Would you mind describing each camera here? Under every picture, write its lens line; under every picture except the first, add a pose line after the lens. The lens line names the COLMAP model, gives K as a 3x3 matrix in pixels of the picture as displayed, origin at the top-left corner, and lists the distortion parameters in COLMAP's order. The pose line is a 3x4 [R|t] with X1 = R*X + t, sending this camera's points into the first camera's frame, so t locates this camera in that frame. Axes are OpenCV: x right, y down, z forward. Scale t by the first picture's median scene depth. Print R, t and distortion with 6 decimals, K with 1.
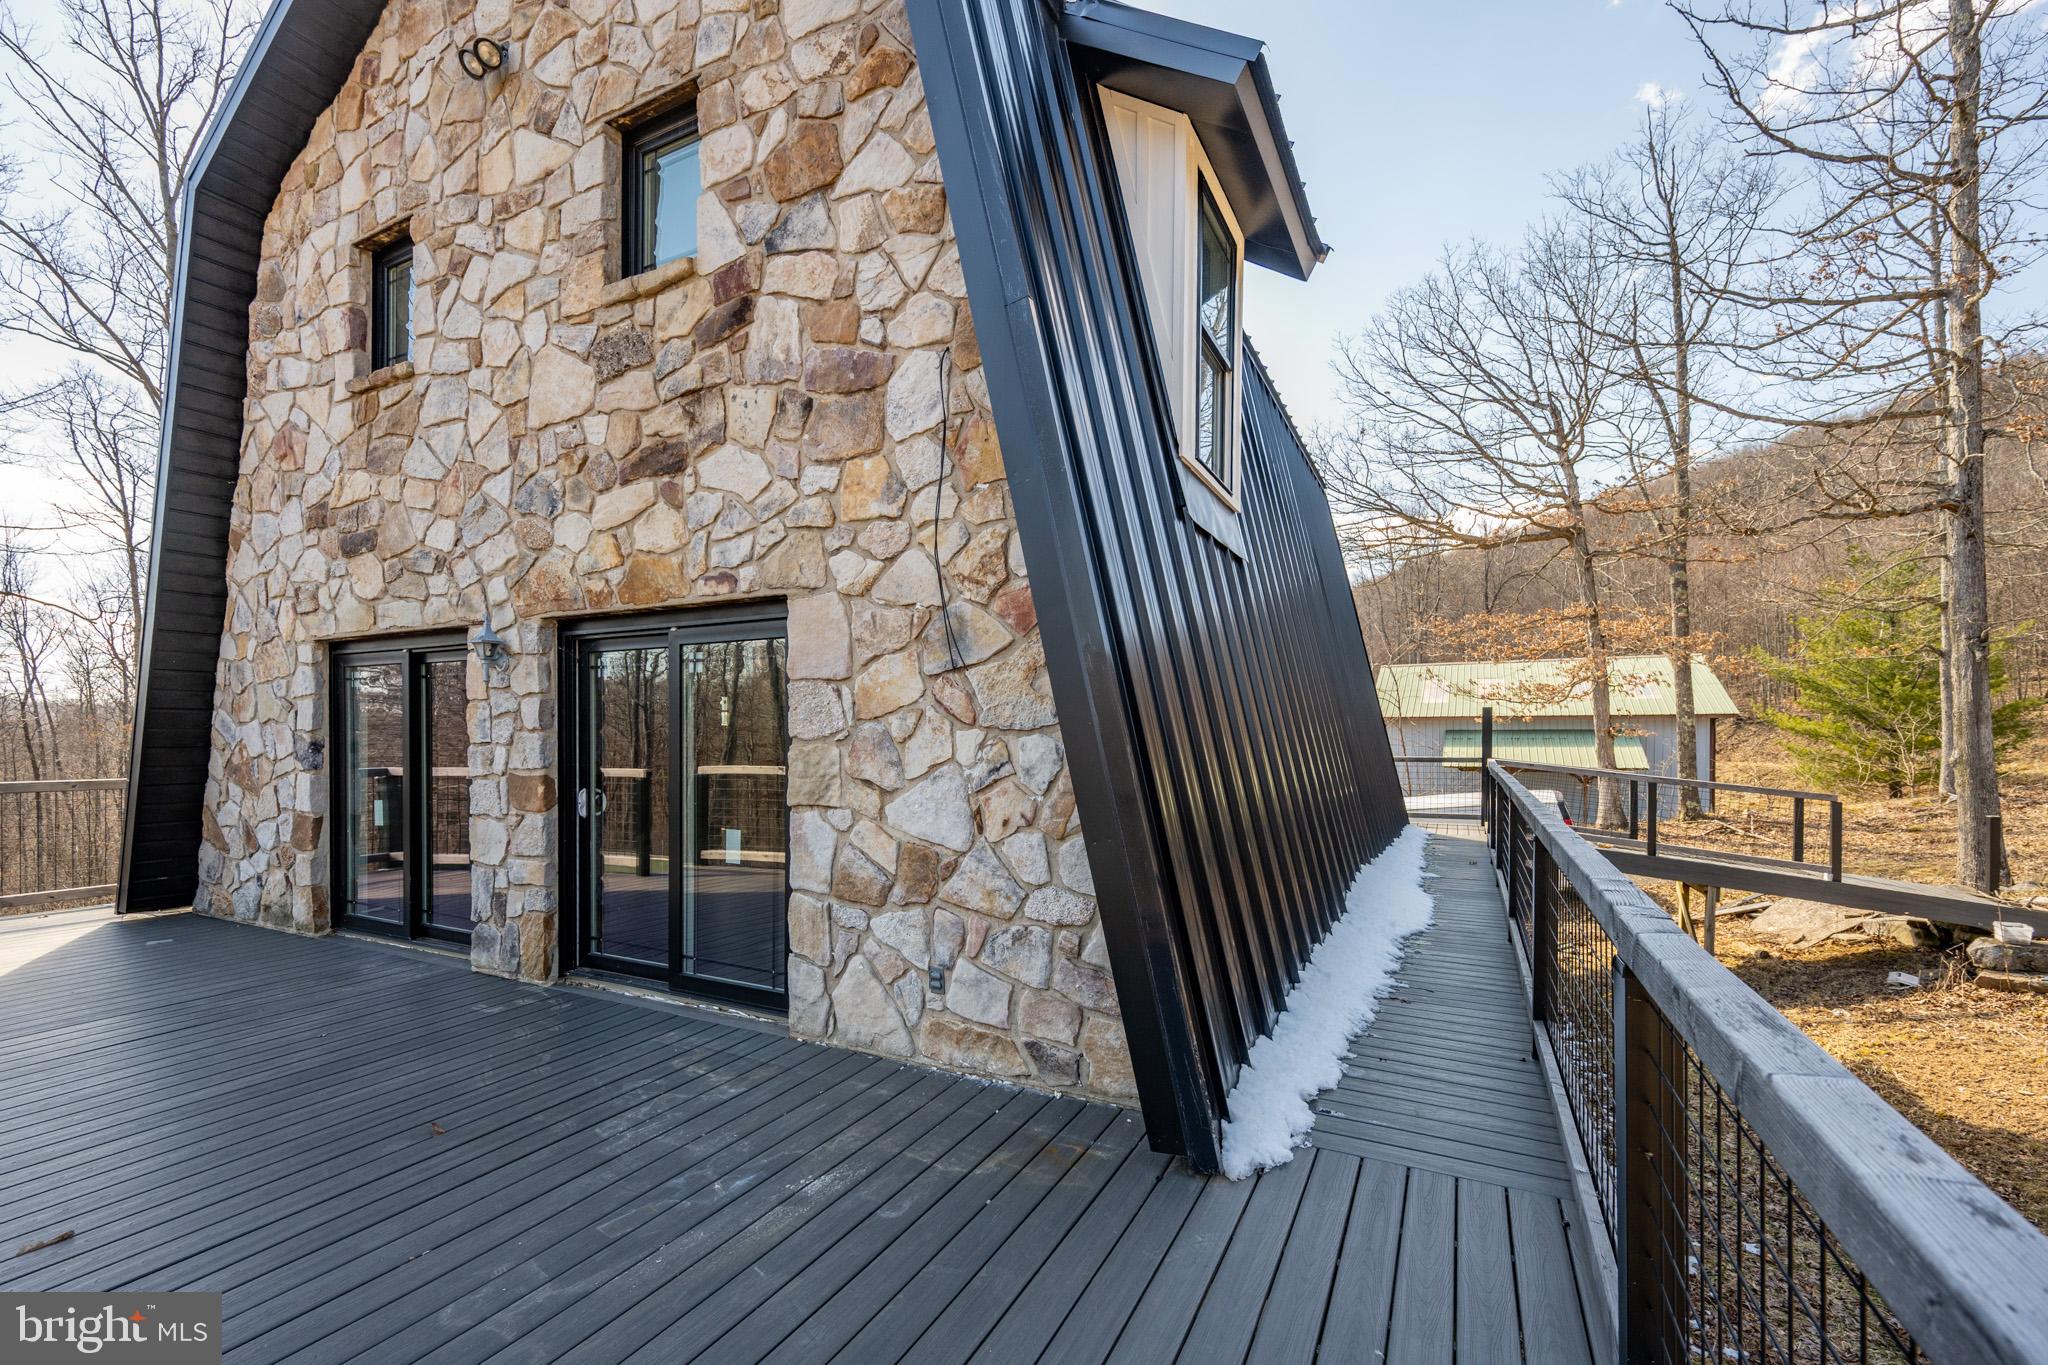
lens RADIAL K [[856.0, 0, 999.8], [0, 856.0, 741.7], [0, 0, 1]] dist [0.001523, -0.000878]
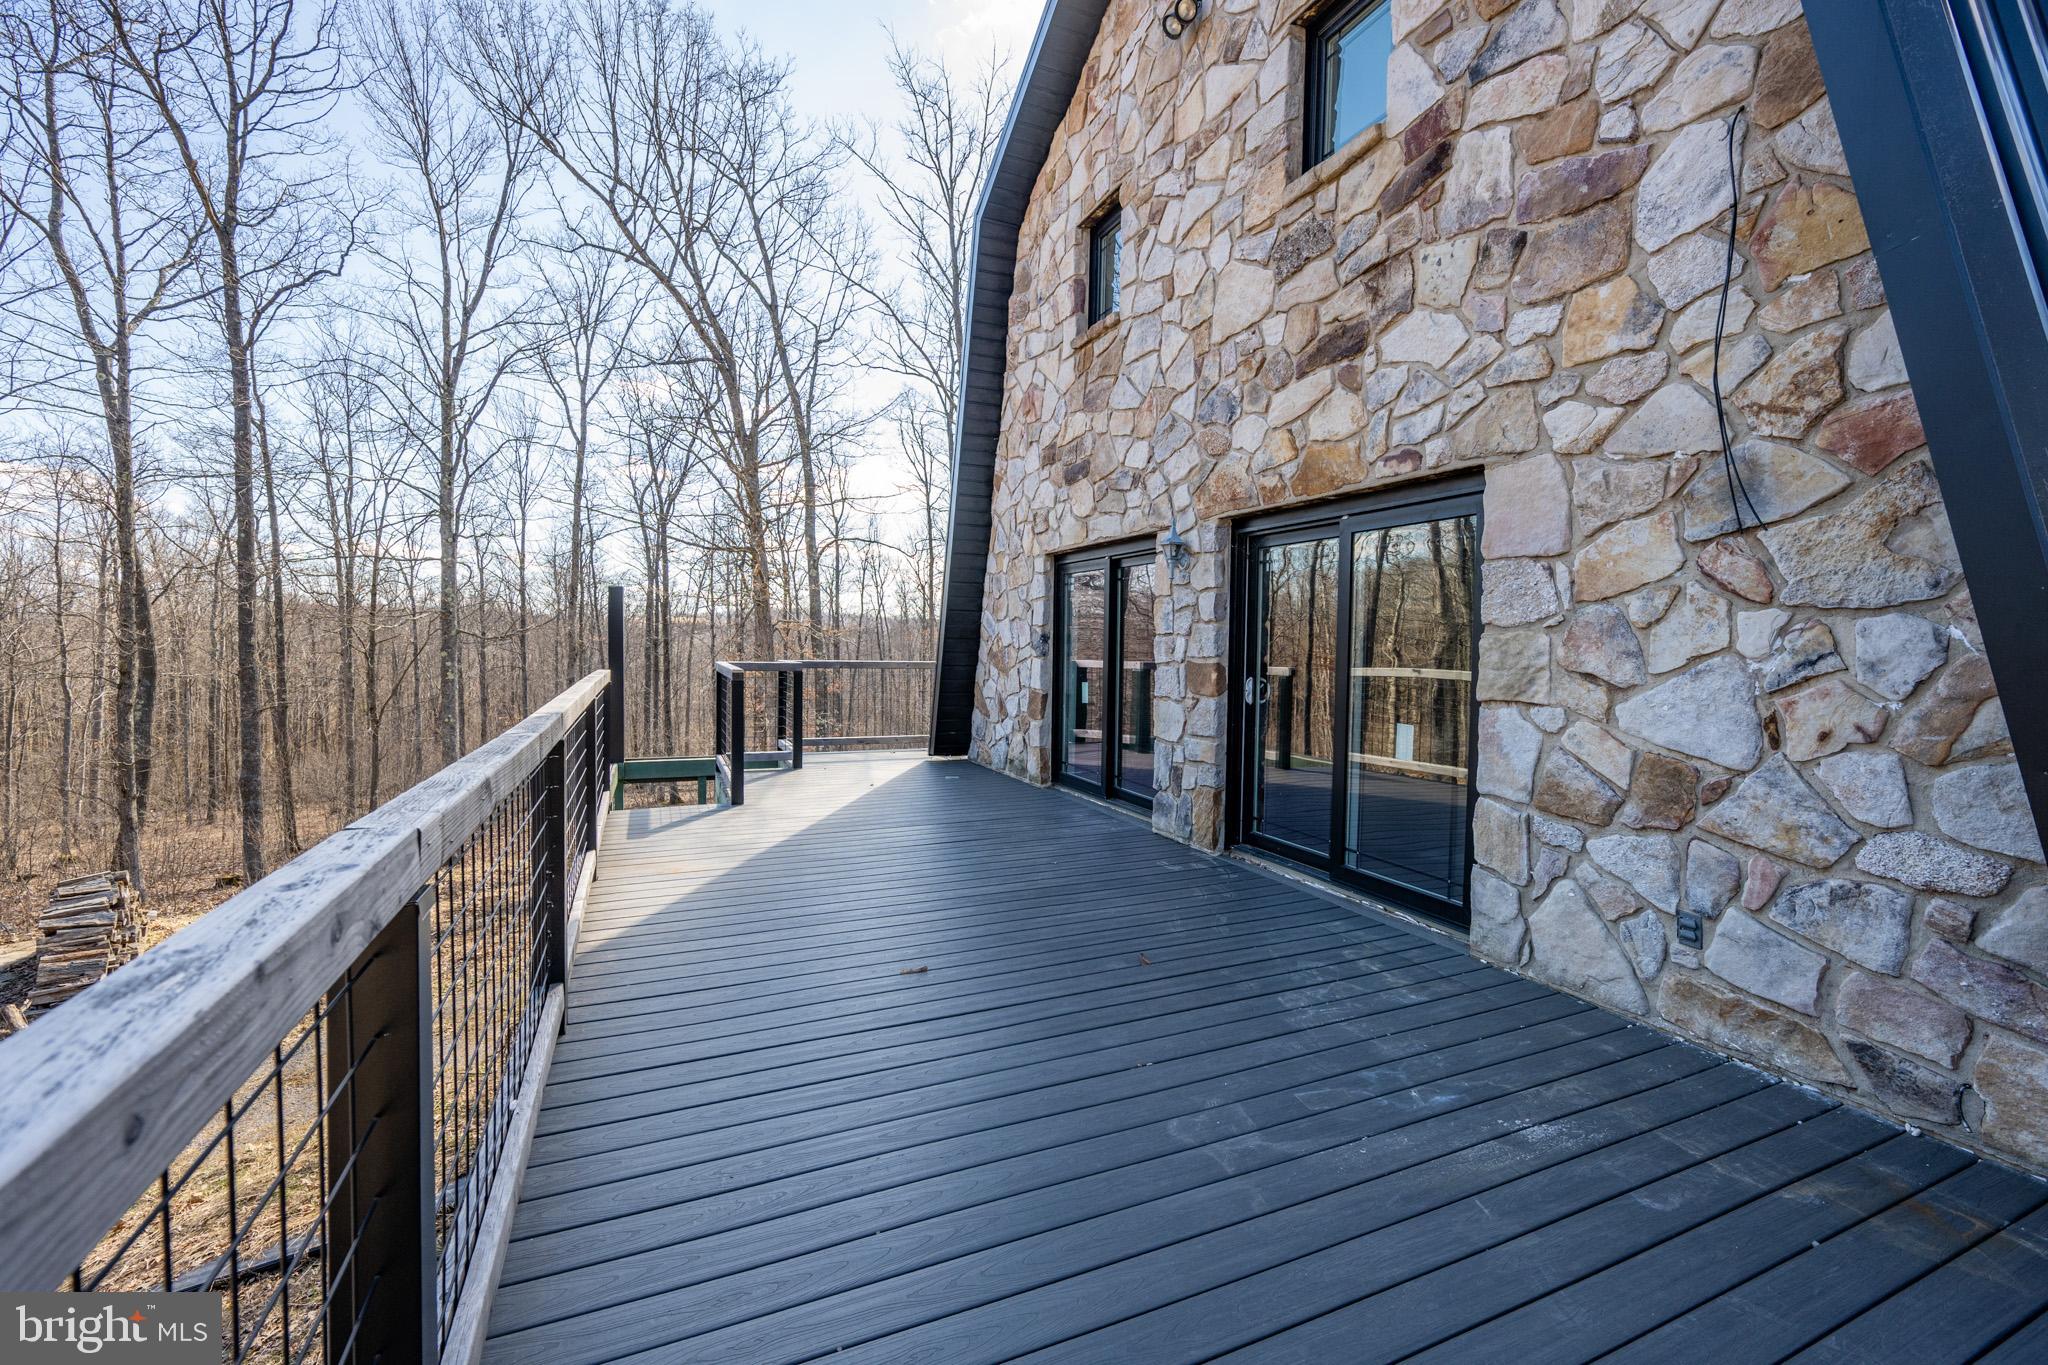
lens RADIAL K [[815.5, 0, 1022.0], [0, 815.5, 681.6], [0, 0, 1]] dist [0.001113, -0.000894]
pose [[0.789851, 0.037106, -0.612175, -0.098114], [-0.021371, 0.999227, 0.032993, 0.035625], [0.612926, -0.012977, 0.790034, 0.030602]]
